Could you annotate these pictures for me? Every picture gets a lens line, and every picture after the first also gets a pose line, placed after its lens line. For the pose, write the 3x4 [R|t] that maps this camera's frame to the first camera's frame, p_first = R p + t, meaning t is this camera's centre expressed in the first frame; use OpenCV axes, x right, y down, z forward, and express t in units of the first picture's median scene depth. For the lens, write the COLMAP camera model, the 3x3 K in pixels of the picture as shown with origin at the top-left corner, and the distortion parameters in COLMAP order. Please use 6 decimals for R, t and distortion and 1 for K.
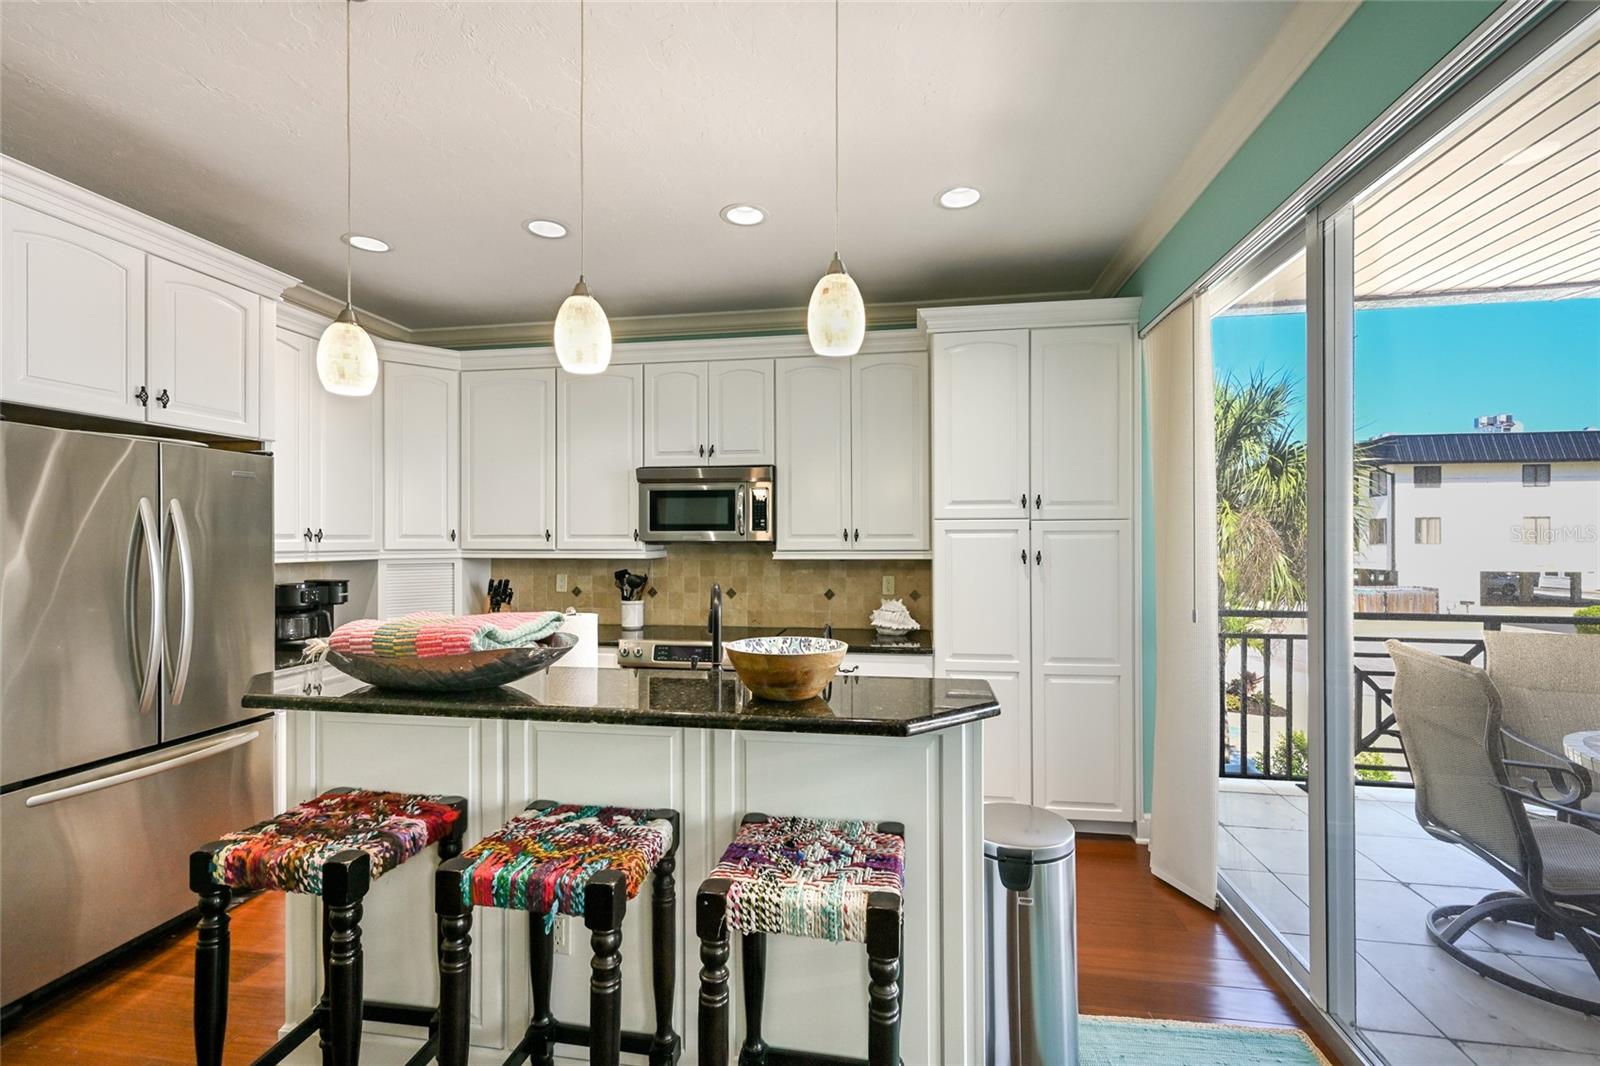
lens RADIAL K [[698.4, 0, 796.3], [0, 698.4, 536.4], [0, 0, 1]] dist [-0.002813, 0.000813]
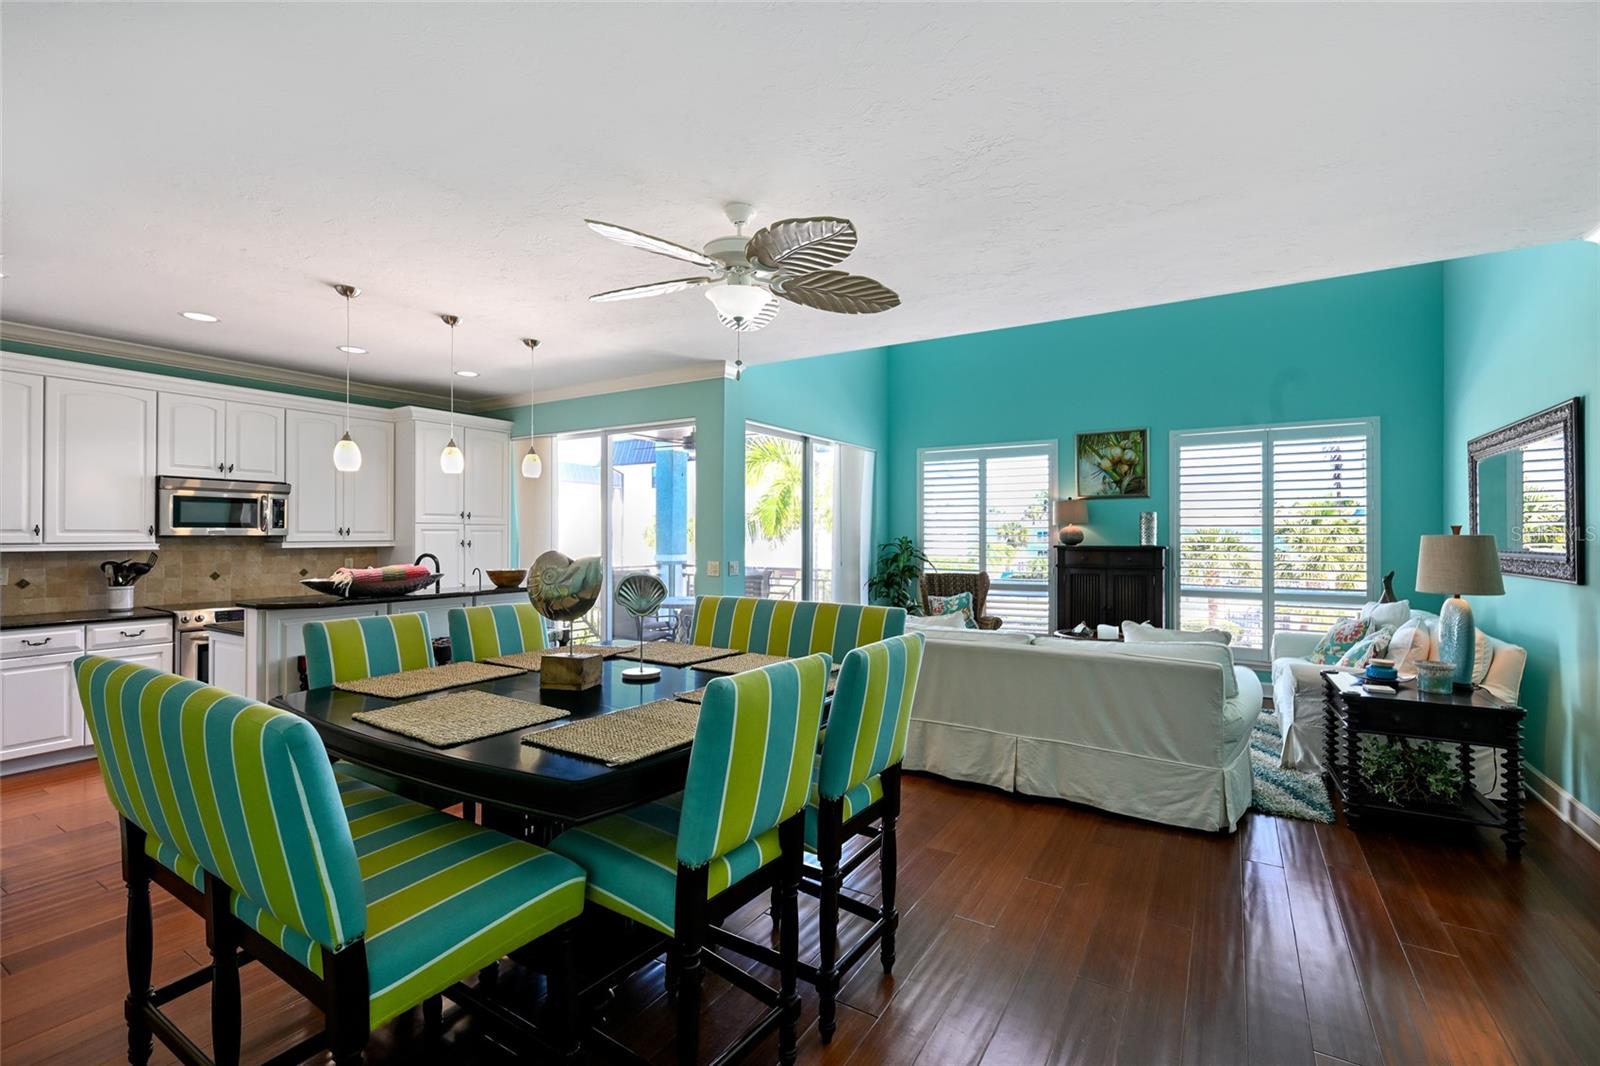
lens RADIAL K [[698.4, 0, 800.5], [0, 698.4, 533.6], [0, 0, 1]] dist [-0.002813, 0.000813]
pose [[0.393383, 0.003722, 0.919367, -0.909349], [-0.003631, 0.999990, -0.002494, 0.002707], [-0.919368, -0.002357, 0.393392, -0.533246]]
